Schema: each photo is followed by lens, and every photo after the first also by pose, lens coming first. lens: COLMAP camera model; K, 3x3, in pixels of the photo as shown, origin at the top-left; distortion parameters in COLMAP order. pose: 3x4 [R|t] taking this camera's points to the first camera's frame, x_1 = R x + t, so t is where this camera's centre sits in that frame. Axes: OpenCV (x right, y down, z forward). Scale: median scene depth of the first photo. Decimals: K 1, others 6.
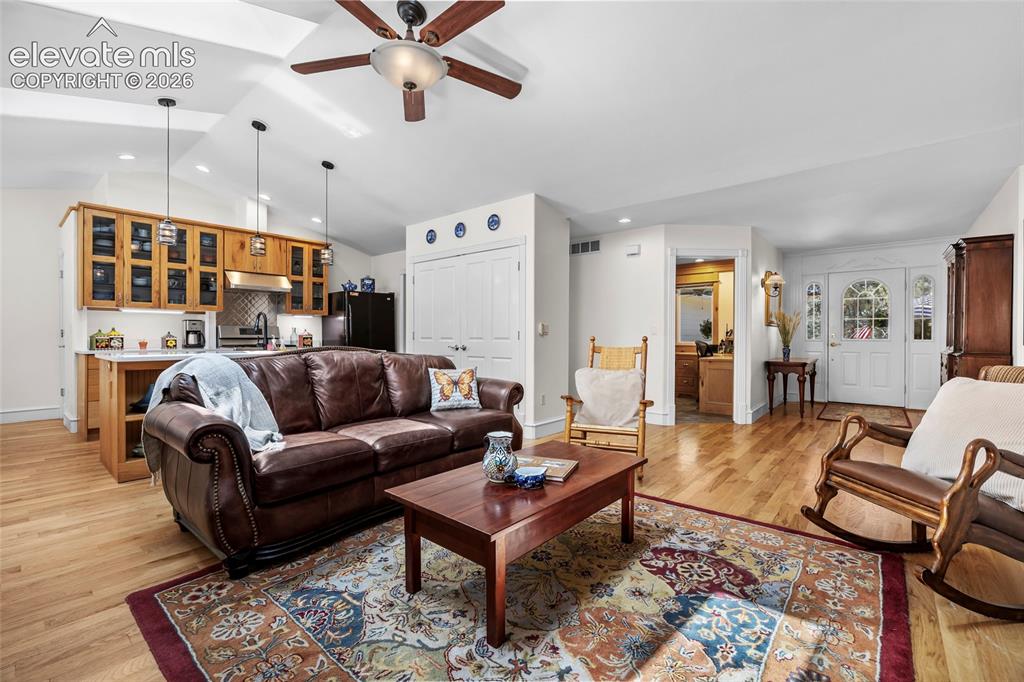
lens RADIAL K [[442.4, 0, 512.0], [0, 442.4, 341.0], [0, 0, 1]] dist [-0.011191, 0.000075]
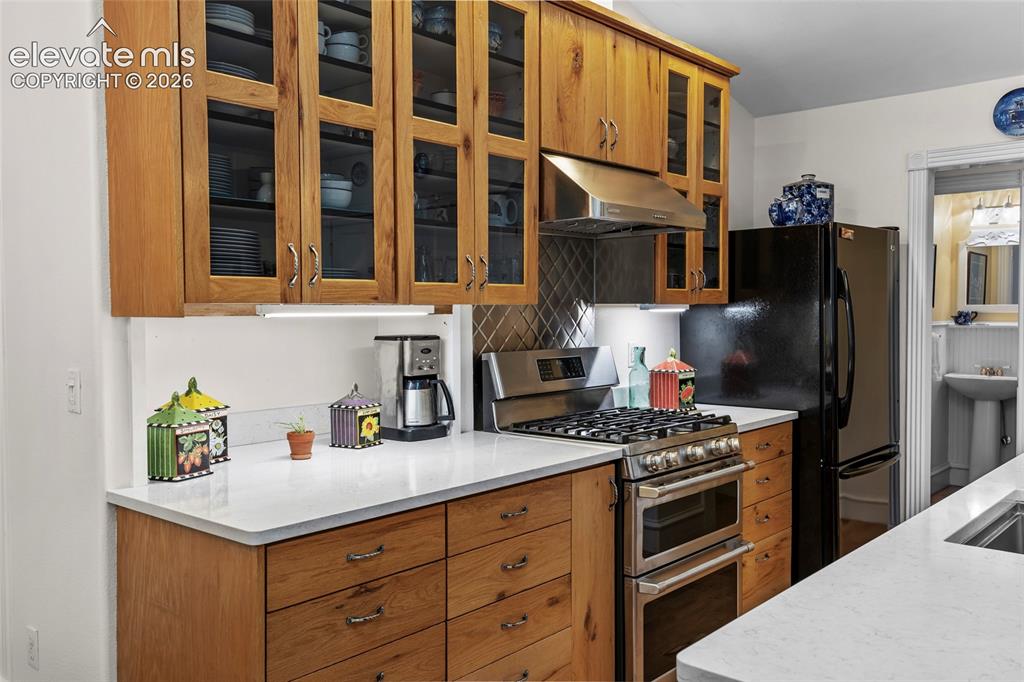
lens RADIAL K [[876.3, 0, 512.0], [0, 876.3, 341.0], [0, 0, 1]] dist [0.013213, 0.006393]
pose [[0.999908, -0.007272, -0.011444, -0.705213], [0.007572, 0.999624, 0.026369, -0.062465], [0.011247, -0.026453, 0.999587, 0.489226]]
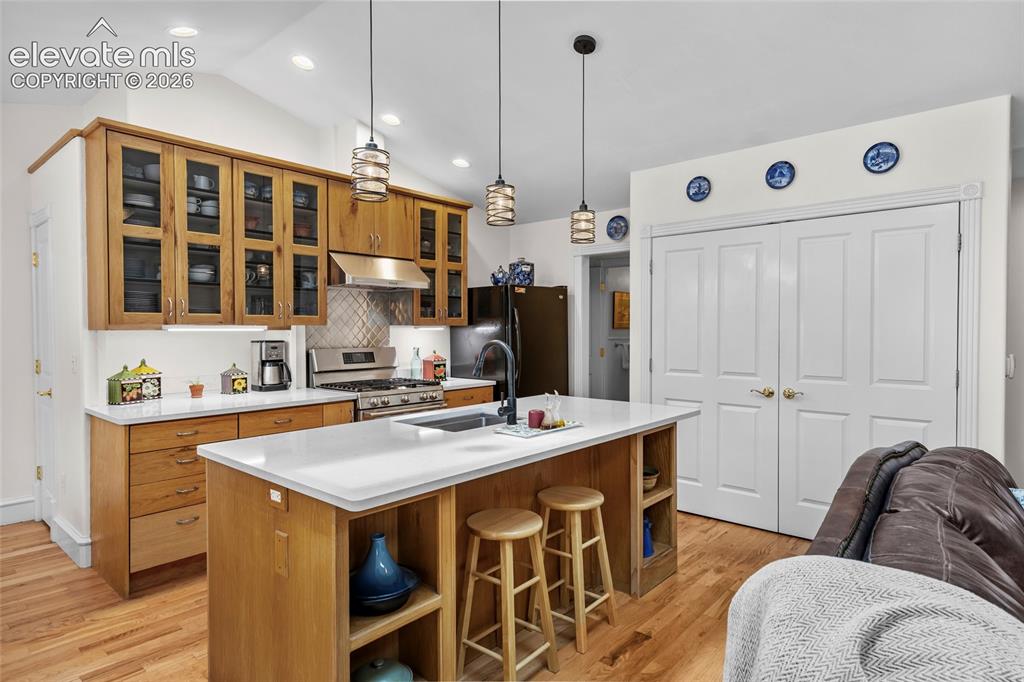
lens RADIAL K [[568.4, 0, 512.0], [0, 568.4, 341.0], [0, 0, 1]] dist [0.001775, -0.000406]
pose [[0.999927, -0.004013, -0.011432, -0.438799], [0.004135, 0.999935, 0.010632, -0.057411], [0.011388, -0.010679, 0.999878, 0.300489]]
